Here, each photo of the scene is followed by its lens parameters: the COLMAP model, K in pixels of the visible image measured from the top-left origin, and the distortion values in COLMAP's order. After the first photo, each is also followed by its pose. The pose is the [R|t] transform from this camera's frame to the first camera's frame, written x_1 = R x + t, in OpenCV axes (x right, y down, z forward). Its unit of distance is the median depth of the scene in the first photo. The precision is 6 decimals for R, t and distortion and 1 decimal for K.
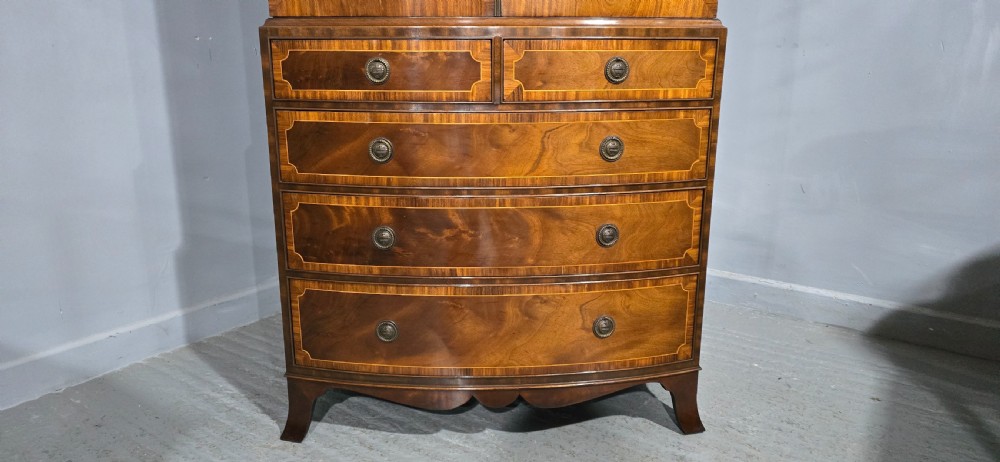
lens RADIAL K [[669.4, 0, 492.0], [0, 669.4, 231.4], [0, 0, 1]] dist [0.080264, -0.088832]
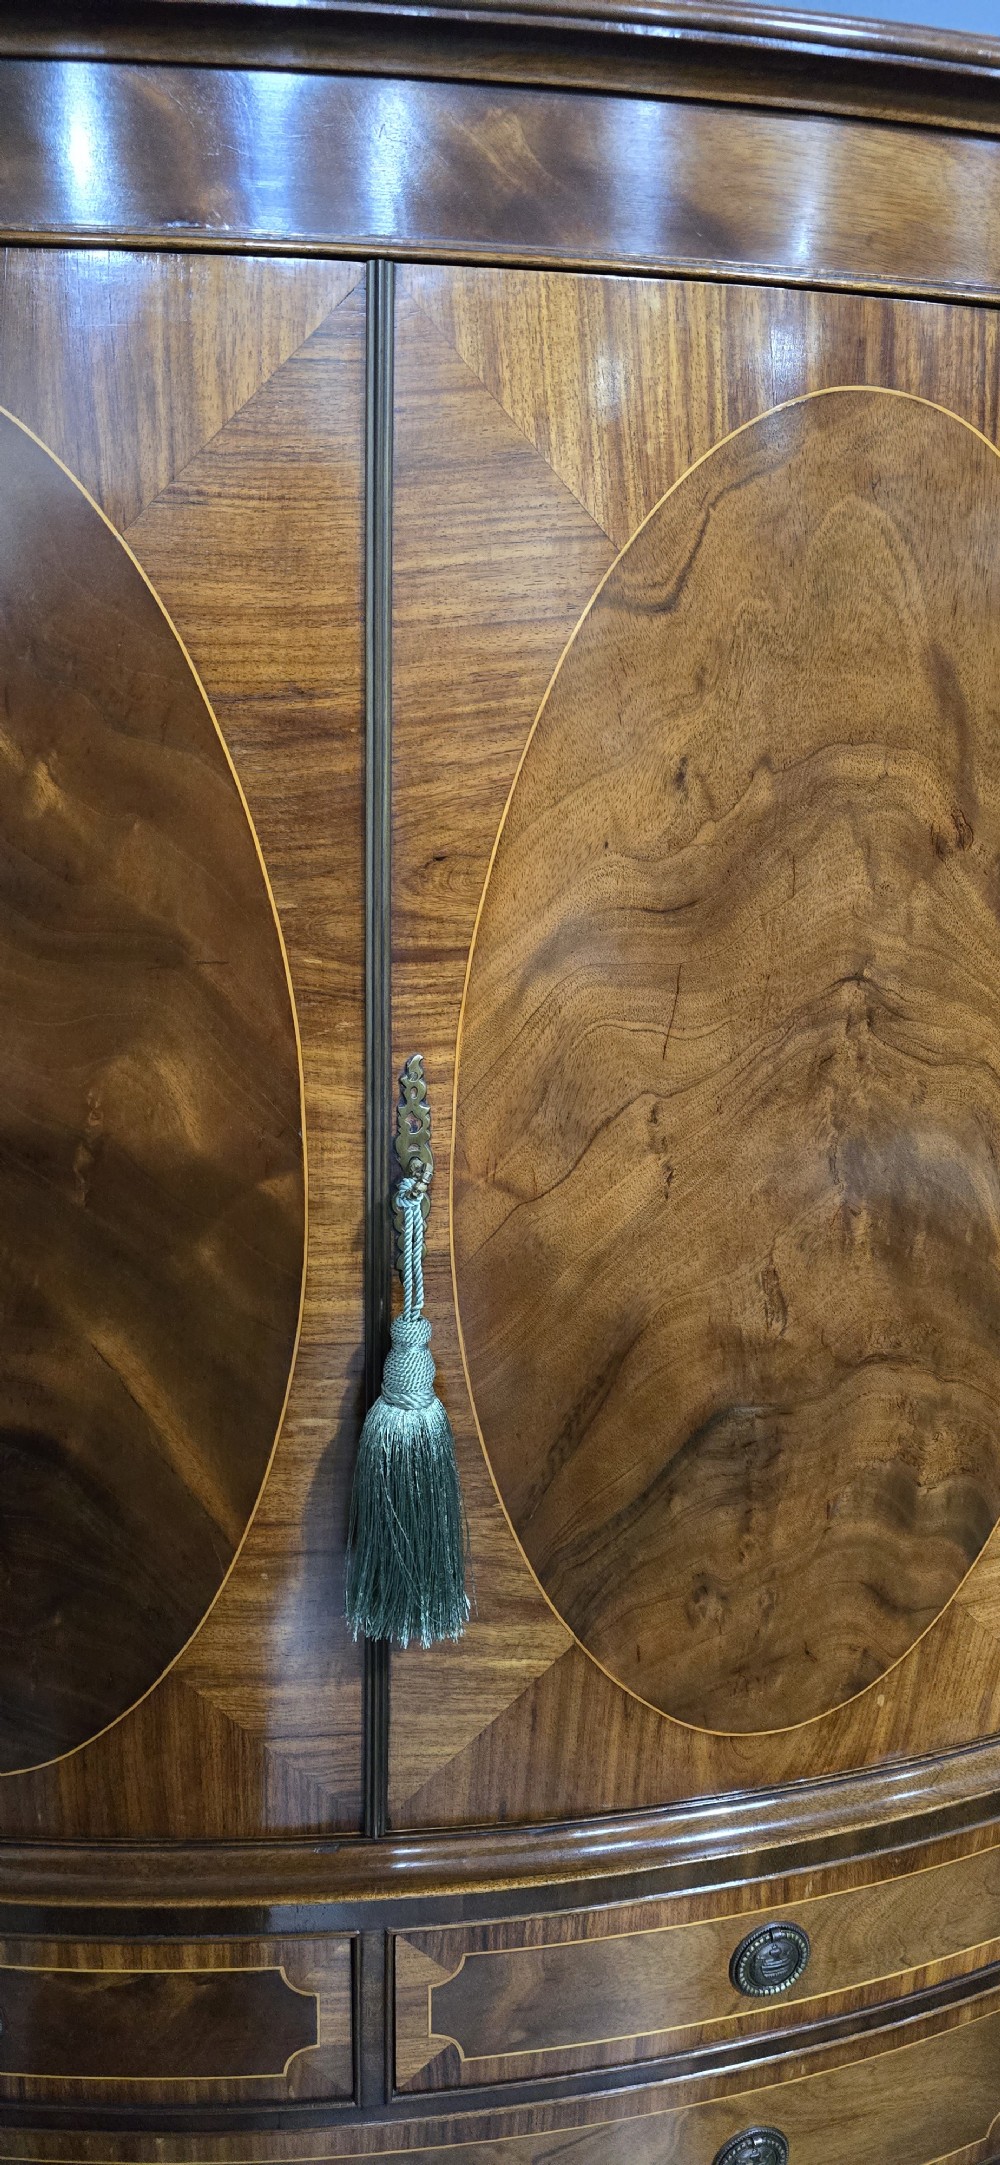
lens RADIAL K [[1449.4, 0, 506.4], [0, 1449.4, 1069.4], [0, 0, 1]] dist [0.080264, -0.088832]
pose [[0.997610, 0.003288, 0.069013, 0.018651], [-0.004353, 0.999874, 0.015292, -0.614473], [-0.068954, -0.015555, 0.997499, 0.334991]]
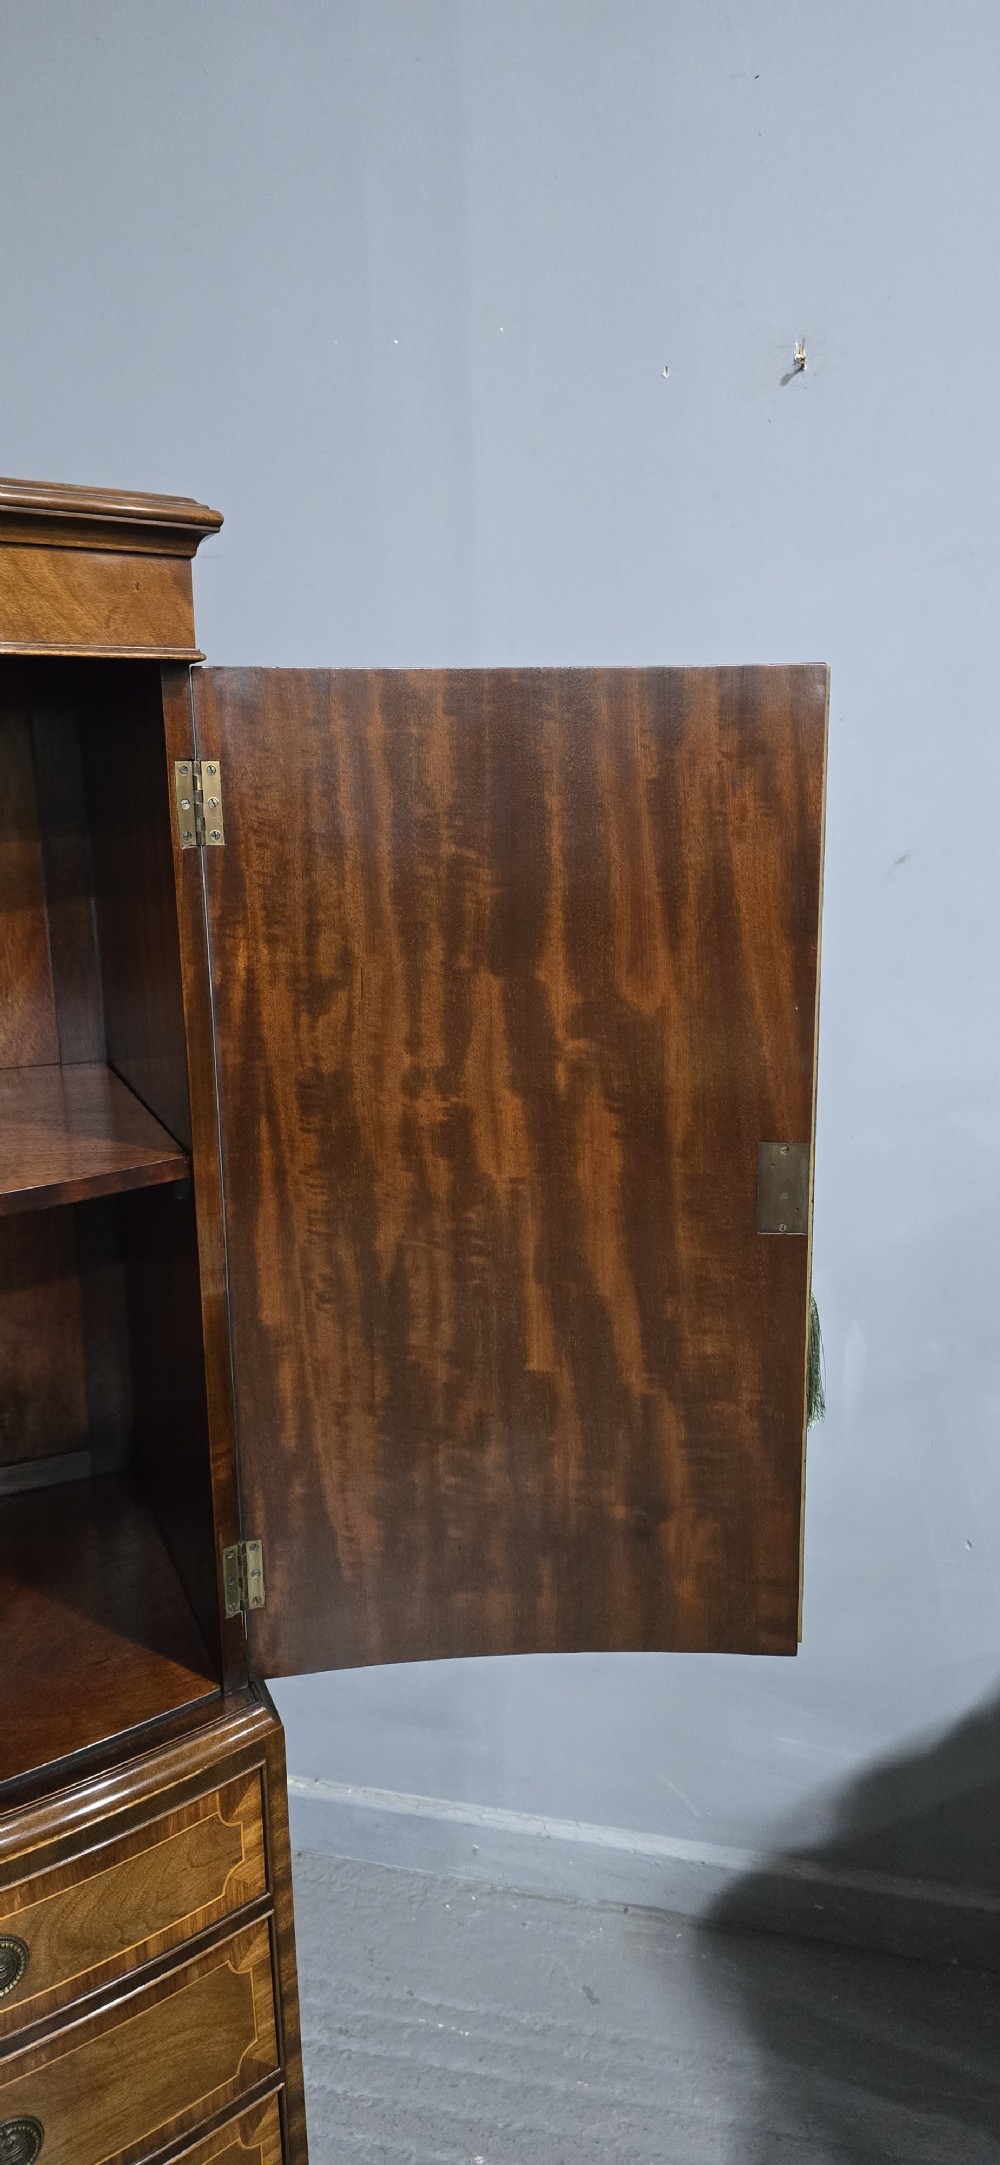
lens RADIAL K [[1449.4, 0, 510.2], [0, 1449.4, 1076.6], [0, 0, 1]] dist [0.080264, -0.088832]
pose [[0.927736, -0.097108, 0.360382, 0.193488], [0.111060, 0.993648, -0.018158, -0.634621], [-0.356330, 0.056870, 0.932628, 0.128713]]
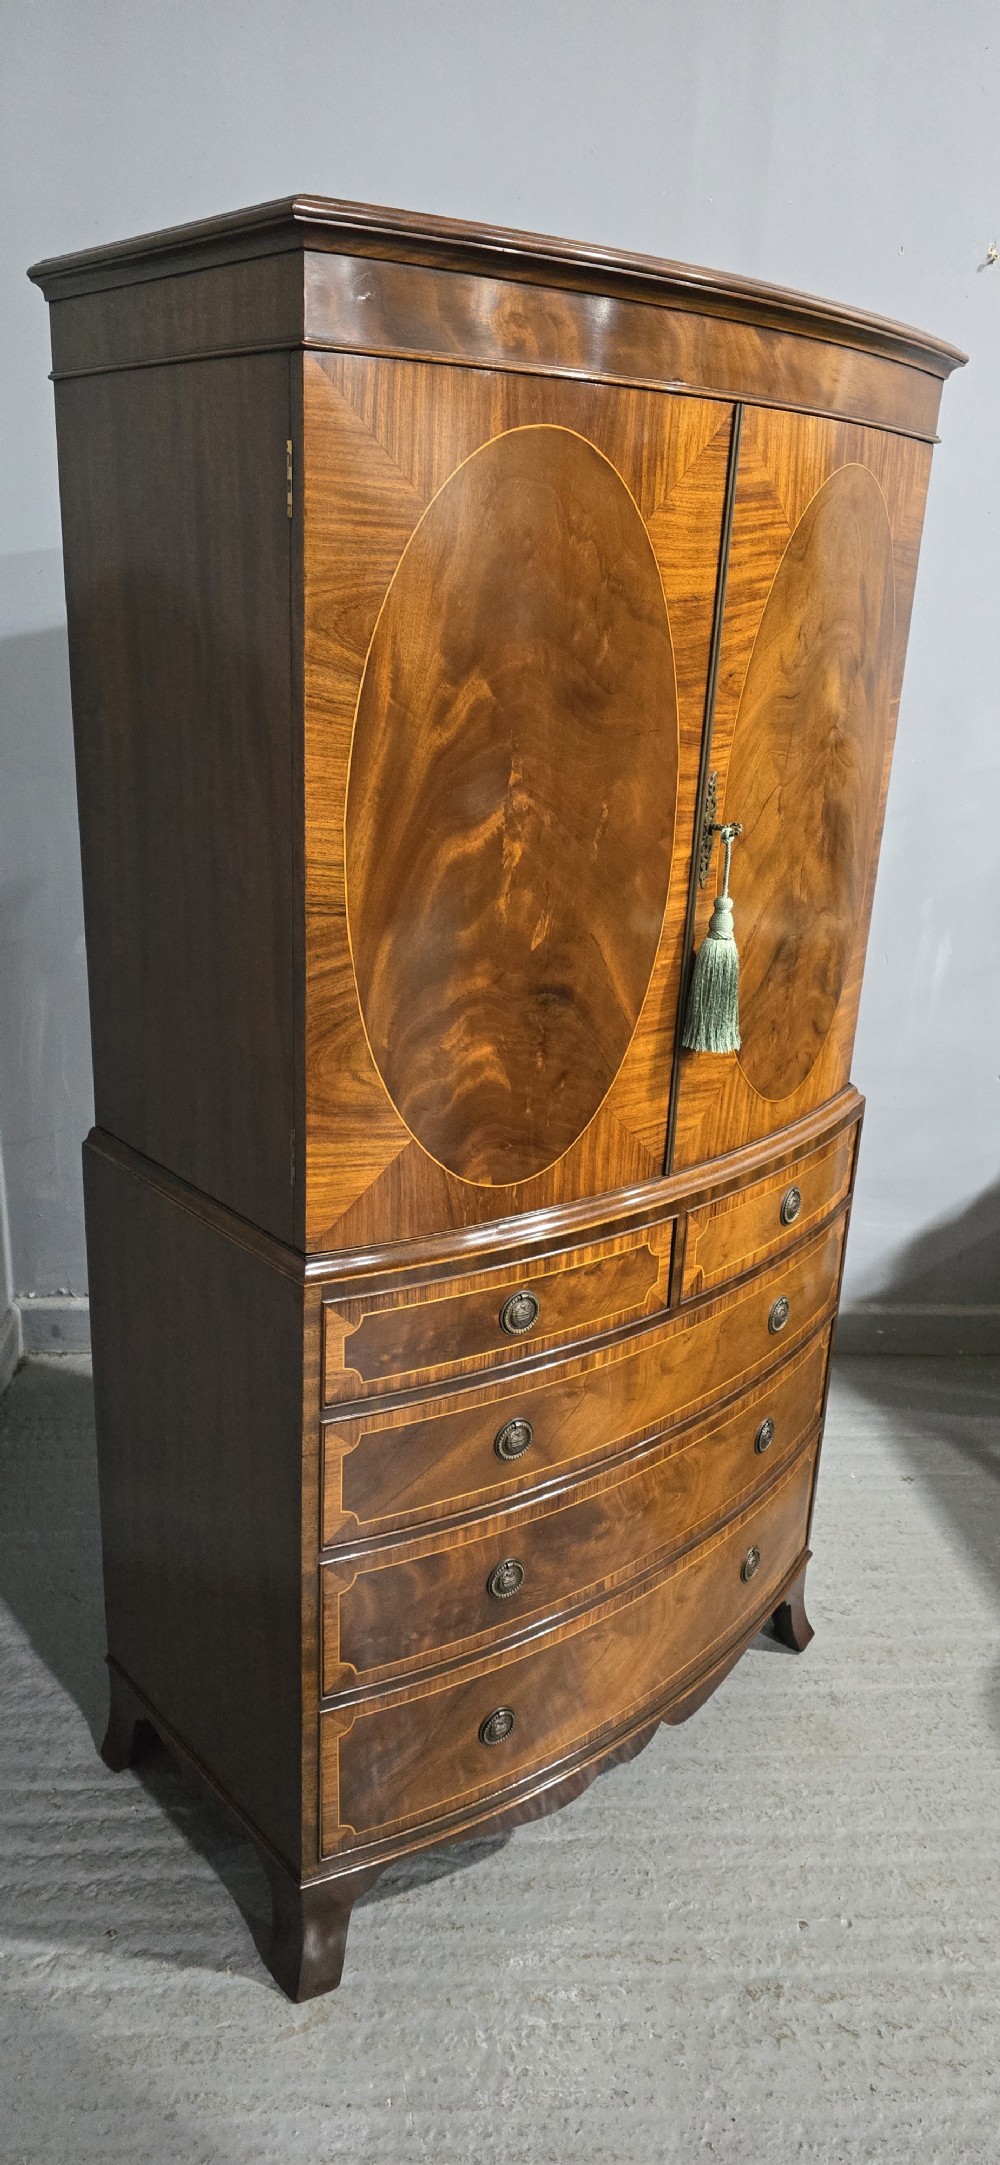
lens RADIAL K [[1449.4, 0, 494.8], [0, 1449.4, 1083.5], [0, 0, 1]] dist [0.080264, -0.088832]
pose [[0.771861, -0.182044, 0.609172, -0.819947], [0.119655, 0.982604, 0.142029, -0.556368], [-0.624430, -0.036737, 0.780216, 0.084931]]
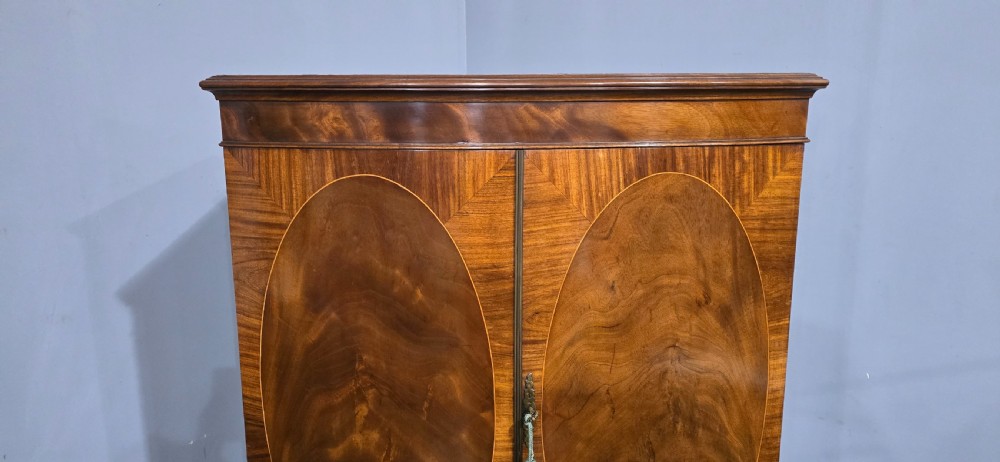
lens RADIAL K [[669.4, 0, 498.7], [0, 669.4, 225.1], [0, 0, 1]] dist [0.080264, -0.088832]
pose [[0.999902, -0.001889, -0.013864, -0.002099], [0.001003, 0.997972, -0.063650, -0.728751], [0.013957, 0.063630, 0.997876, 0.090865]]
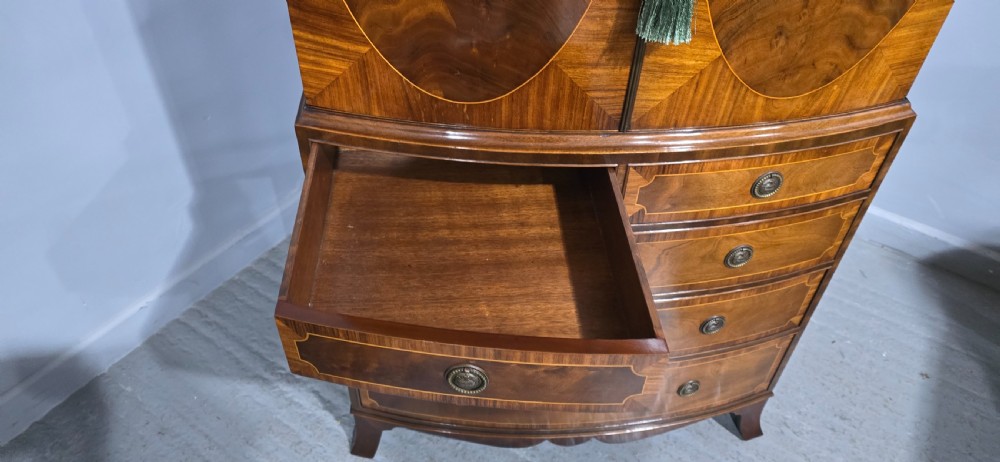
lens RADIAL K [[669.4, 0, 499.9], [0, 669.4, 217.8], [0, 0, 1]] dist [0.080264, -0.088832]
pose [[0.999017, -0.000289, 0.044321, -0.148312], [-0.020406, 0.884689, 0.465734, -0.532713], [-0.039345, -0.466181, 0.883814, 0.289325]]
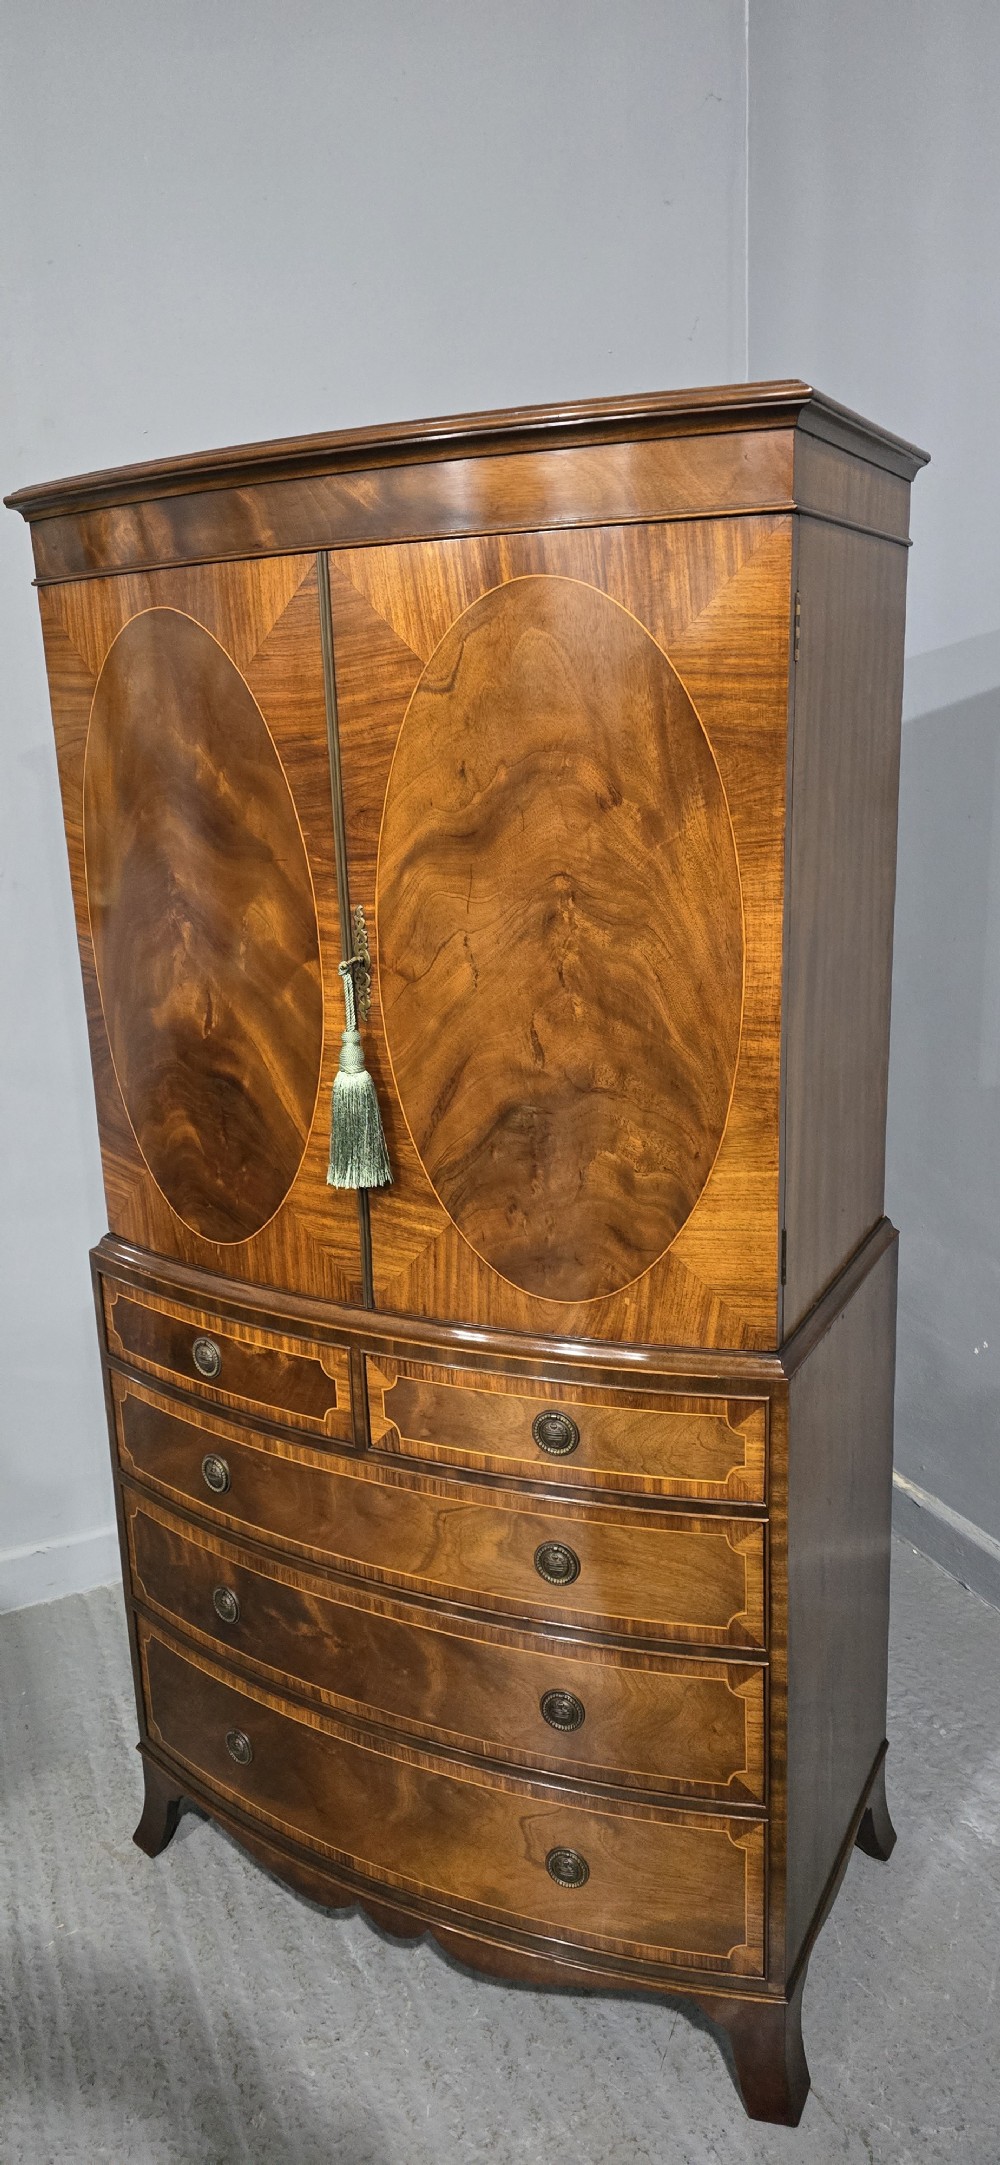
lens RADIAL K [[1449.4, 0, 484.7], [0, 1449.4, 1069.2], [0, 0, 1]] dist [0.080264, -0.088832]
pose [[0.860914, 0.090307, -0.500671, 0.657767], [-0.086934, 0.995759, 0.030122, -0.530414], [0.501268, 0.017593, 0.865113, -0.041700]]
